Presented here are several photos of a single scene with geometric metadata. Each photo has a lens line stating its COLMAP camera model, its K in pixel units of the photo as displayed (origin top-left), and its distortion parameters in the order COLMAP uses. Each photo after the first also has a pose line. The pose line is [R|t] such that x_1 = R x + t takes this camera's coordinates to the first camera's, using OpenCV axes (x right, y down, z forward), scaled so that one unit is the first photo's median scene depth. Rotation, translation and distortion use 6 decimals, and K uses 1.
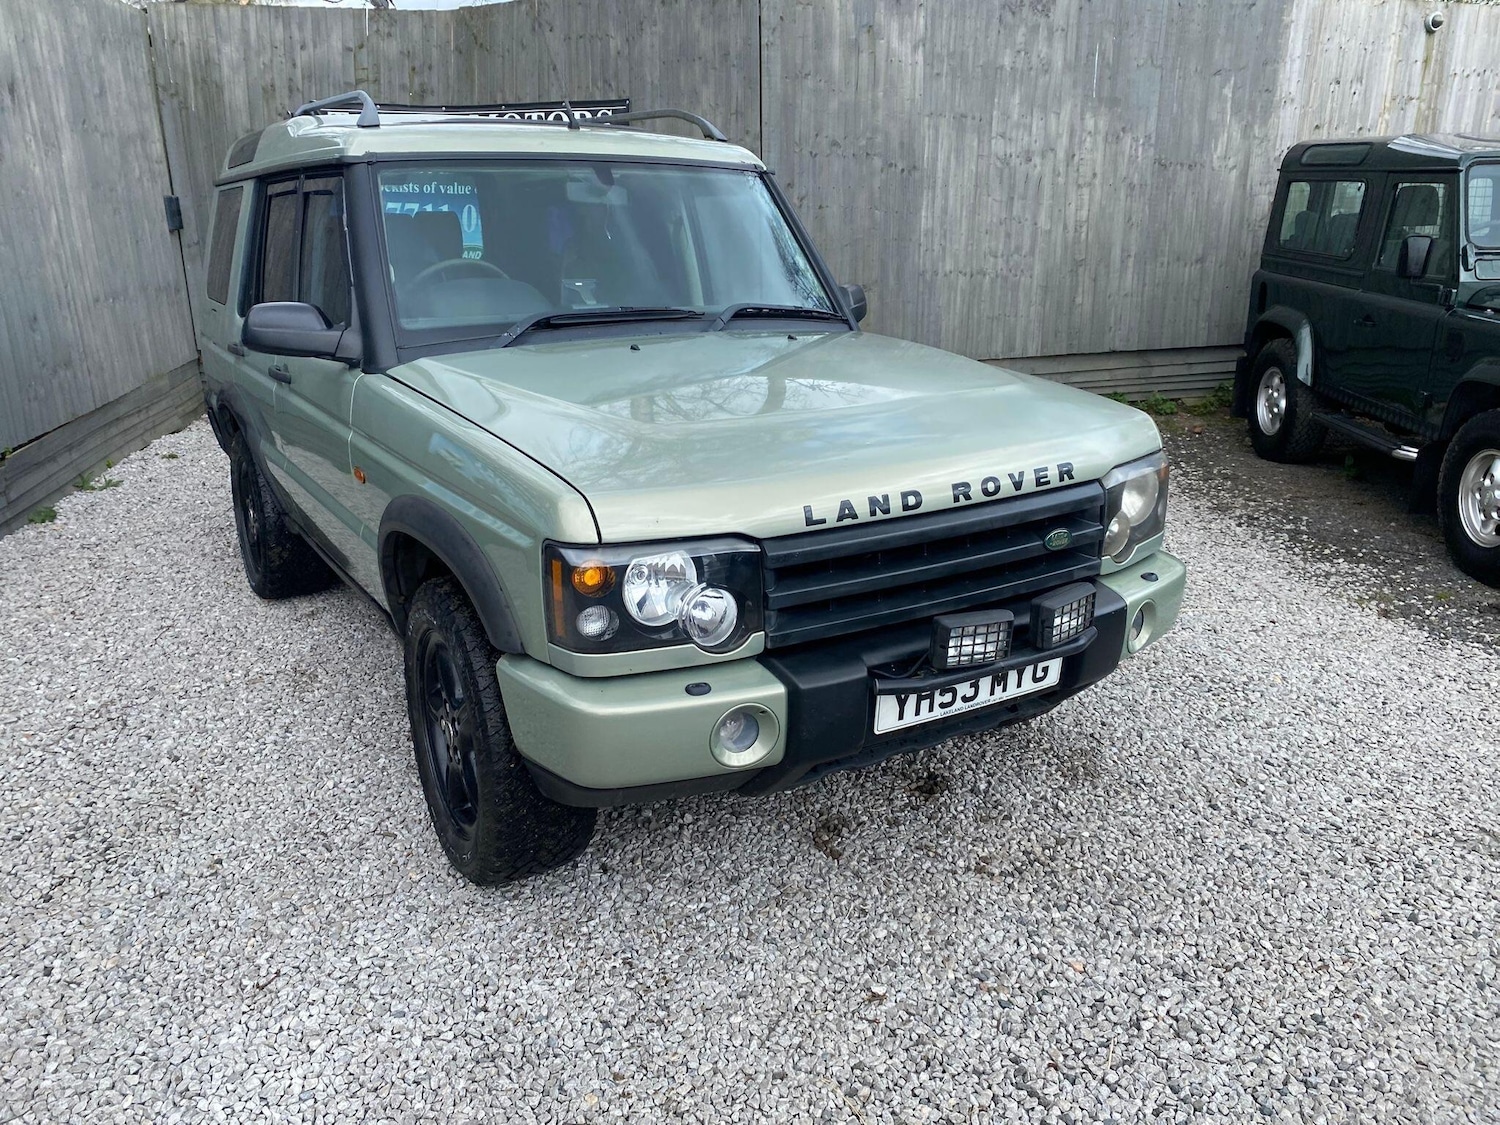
lens RADIAL K [[1239.5, 0, 687.3], [0, 1239.5, 572.4], [0, 0, 1]] dist [0.009284, -0.006513]
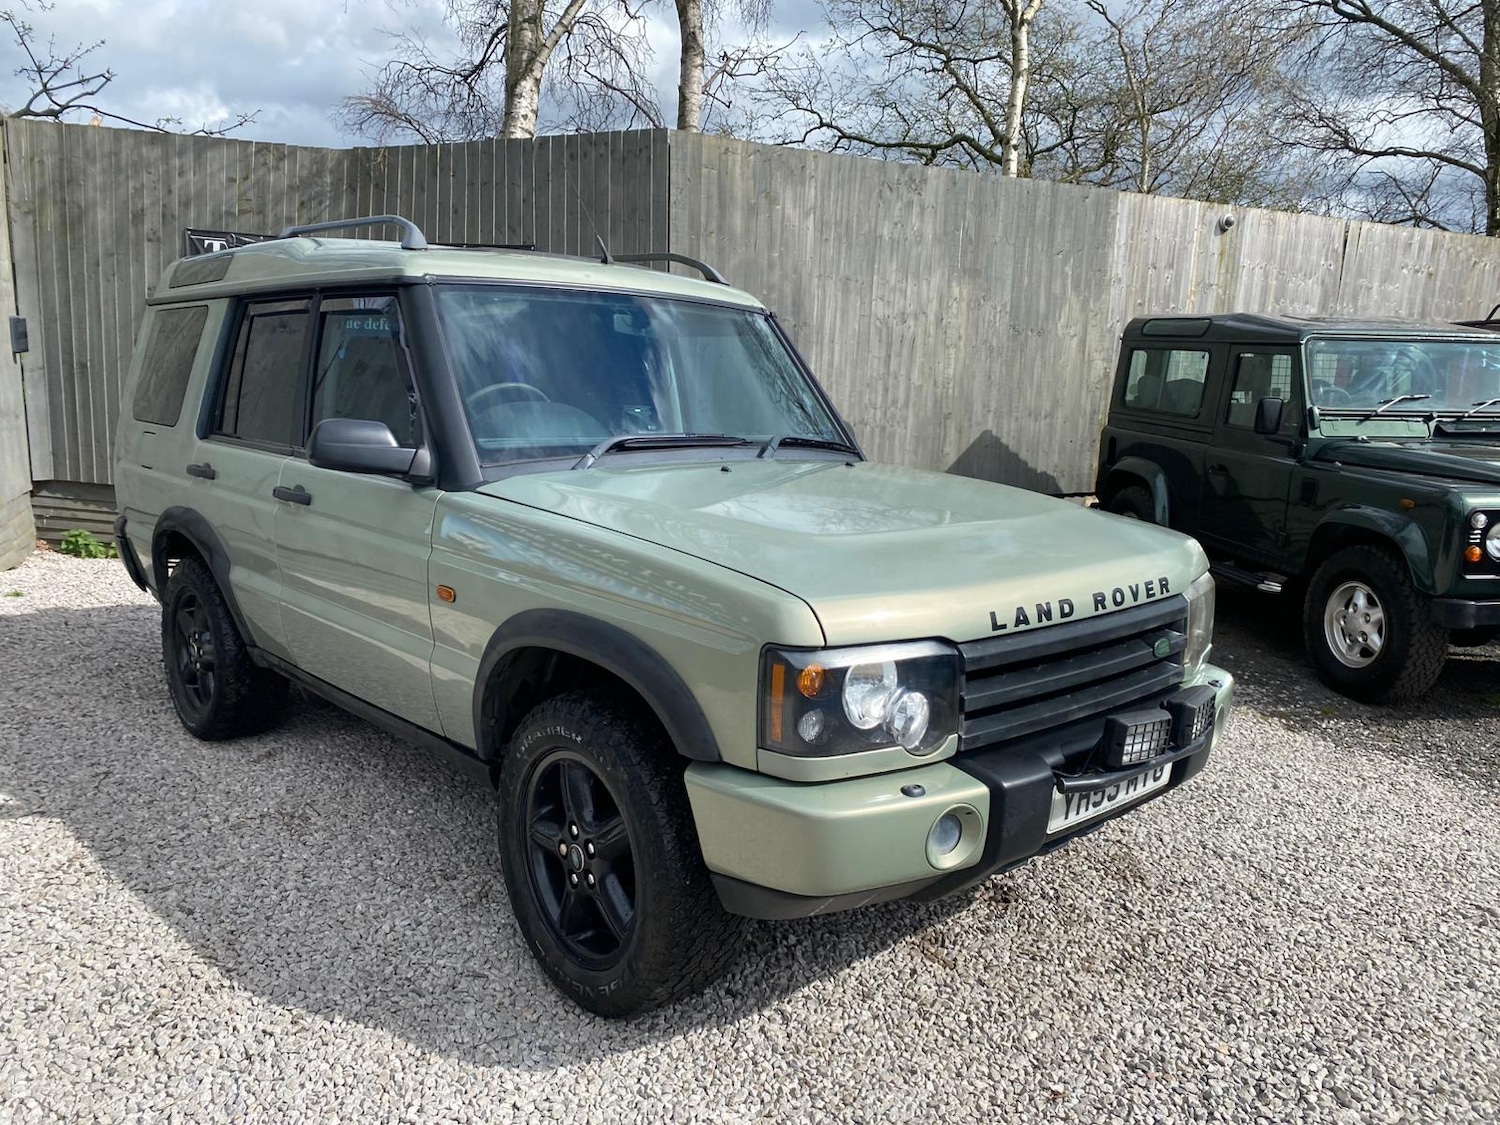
lens RADIAL K [[1252.7, 0, 710.3], [0, 1252.7, 570.6], [0, 0, 1]] dist [0.009442, -0.000537]
pose [[0.977518, 0.003618, 0.210819, -0.206569], [0.022331, 0.992453, -0.120578, 0.019836], [-0.209664, 0.122576, 0.970060, 0.005204]]
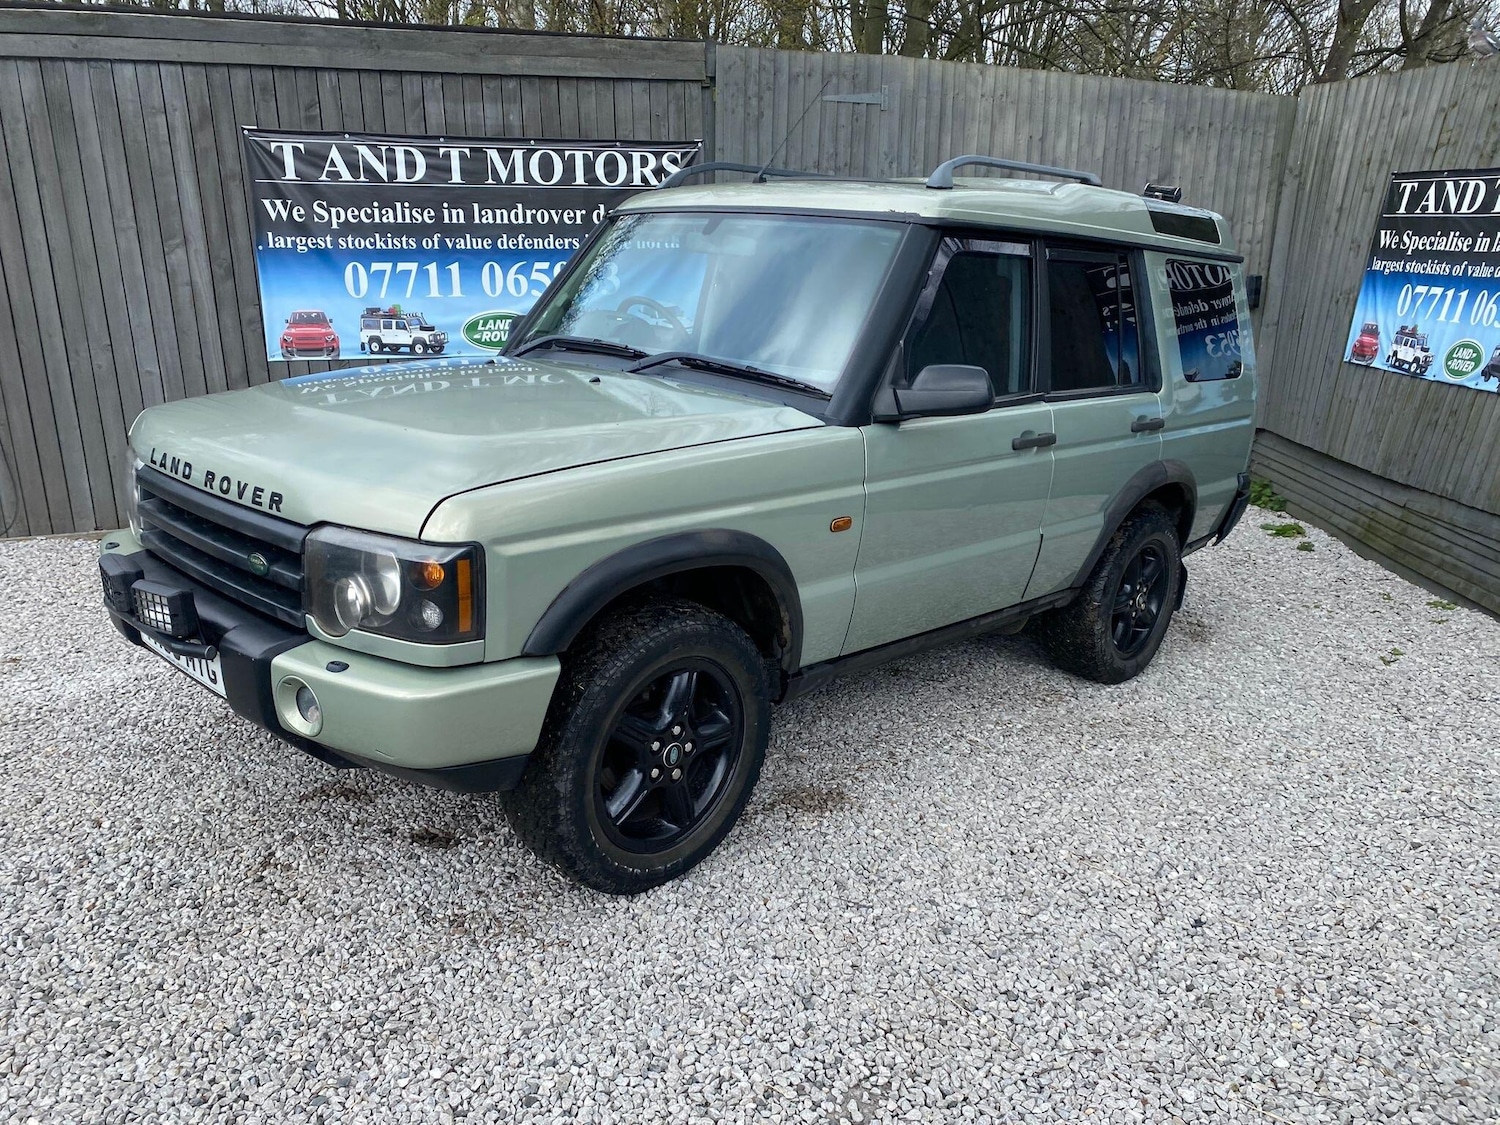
lens RADIAL K [[1152.1, 0, 731.5], [0, 1152.1, 612.8], [0, 0, 1]] dist [0.011164, -0.001382]
pose [[0.252790, 0.300788, -0.919578, 0.801196], [-0.327927, 0.920827, 0.211050, -0.197444], [0.910253, 0.248203, 0.331412, 0.671871]]
